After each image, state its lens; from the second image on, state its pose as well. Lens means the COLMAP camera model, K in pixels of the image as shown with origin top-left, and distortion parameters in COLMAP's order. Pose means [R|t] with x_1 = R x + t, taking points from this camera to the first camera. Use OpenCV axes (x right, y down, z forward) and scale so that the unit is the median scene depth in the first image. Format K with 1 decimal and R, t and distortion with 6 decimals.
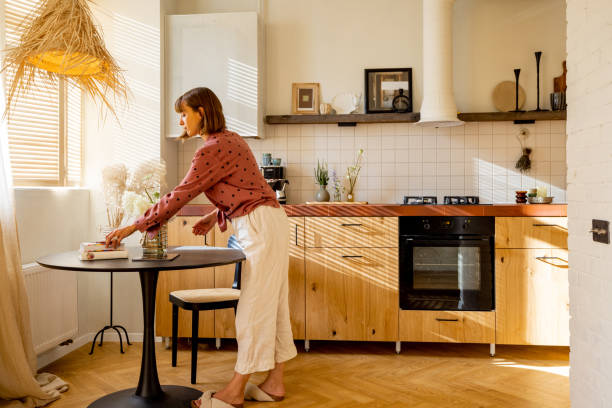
lens RADIAL K [[574.1, 0, 303.8], [0, 574.1, 188.8], [0, 0, 1]] dist [0.023352, 0.000801]
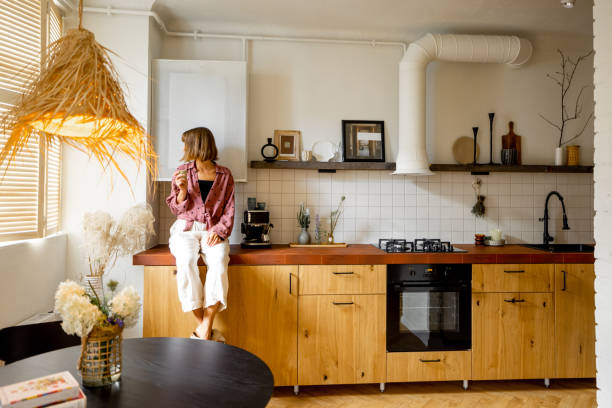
lens RADIAL K [[453.9, 0, 305.8], [0, 453.9, 187.1], [0, 0, 1]] dist [0.008154, 0.003023]
pose [[0.981275, 0.013819, 0.192113, -0.129095], [-0.011897, 0.999867, -0.011152, -0.074089], [-0.192242, 0.008657, 0.981309, 0.180143]]
